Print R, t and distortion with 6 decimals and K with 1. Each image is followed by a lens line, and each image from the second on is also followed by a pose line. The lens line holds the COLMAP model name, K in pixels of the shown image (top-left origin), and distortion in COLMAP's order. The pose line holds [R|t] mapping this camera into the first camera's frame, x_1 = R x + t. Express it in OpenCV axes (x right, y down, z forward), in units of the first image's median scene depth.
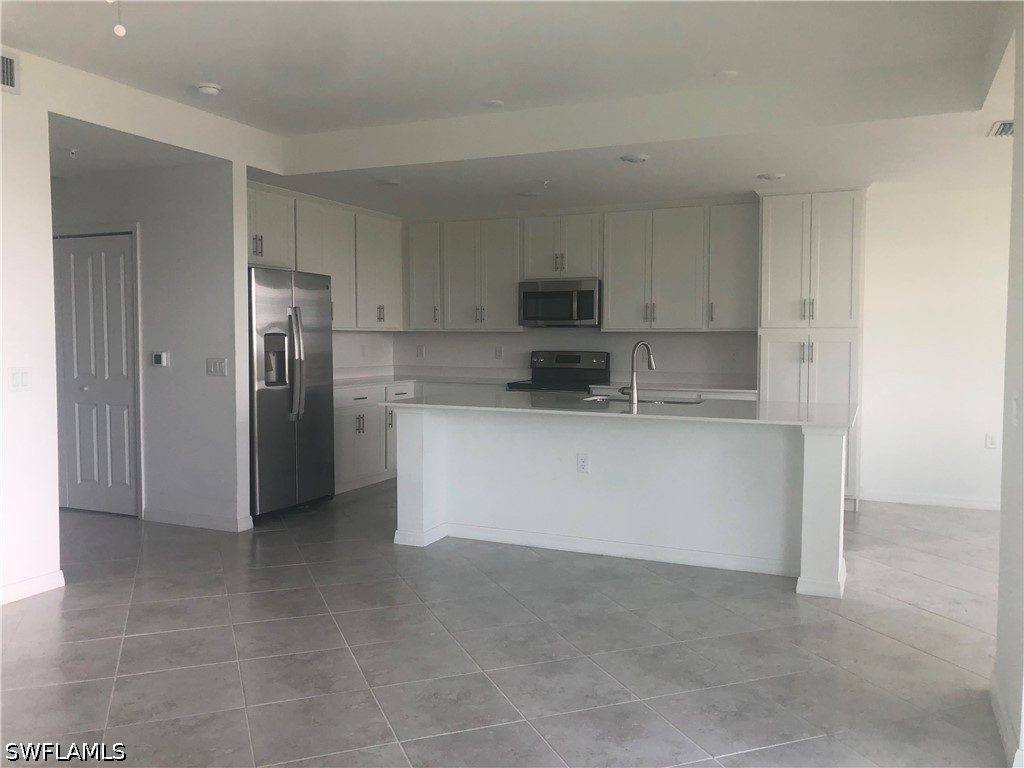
lens RADIAL K [[850.7, 0, 512.0], [0, 850.7, 384.0], [0, 0, 1]] dist [-0.002699, -0.006420]
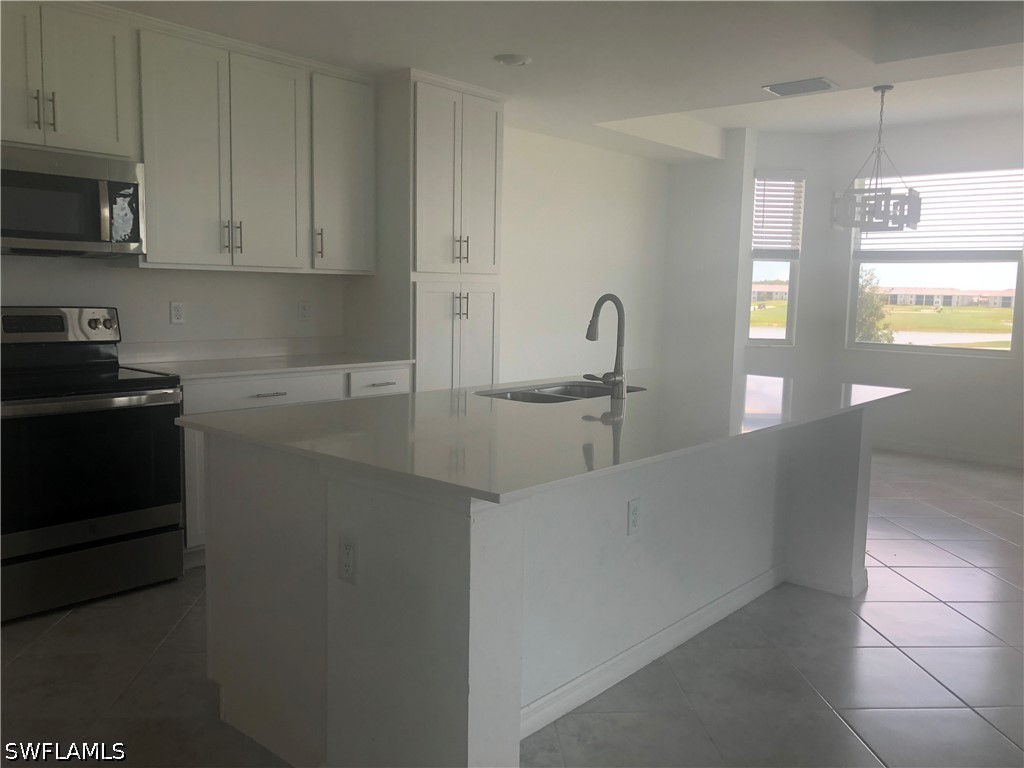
lens RADIAL K [[850.7, 0, 512.0], [0, 850.7, 384.0], [0, 0, 1]] dist [-0.002699, -0.006420]
pose [[0.250641, -0.110028, 0.961807, -0.334737], [0.025030, 0.993925, 0.107179, -0.041444], [-0.967756, -0.002790, 0.251873, 0.656237]]
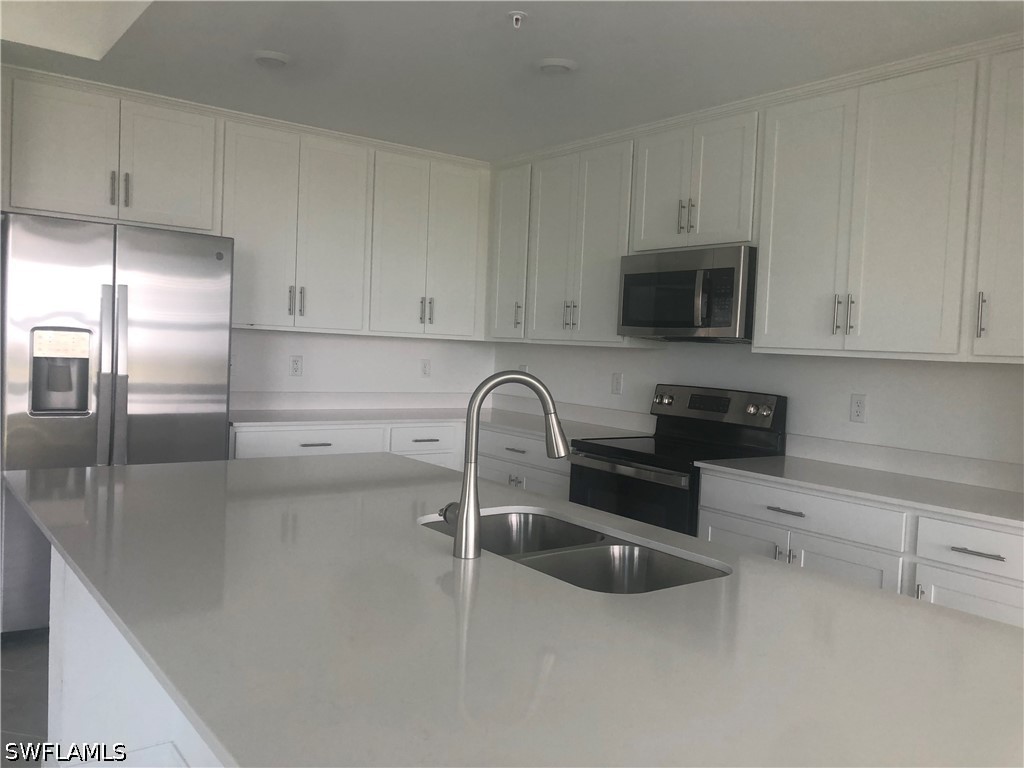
lens RADIAL K [[850.7, 0, 512.0], [0, 850.7, 384.0], [0, 0, 1]] dist [-0.002699, -0.006420]
pose [[0.871243, 0.059533, -0.487228, 0.224648], [-0.070527, 0.997501, -0.004232, -0.031906], [0.485758, 0.038050, 0.873265, 0.506896]]
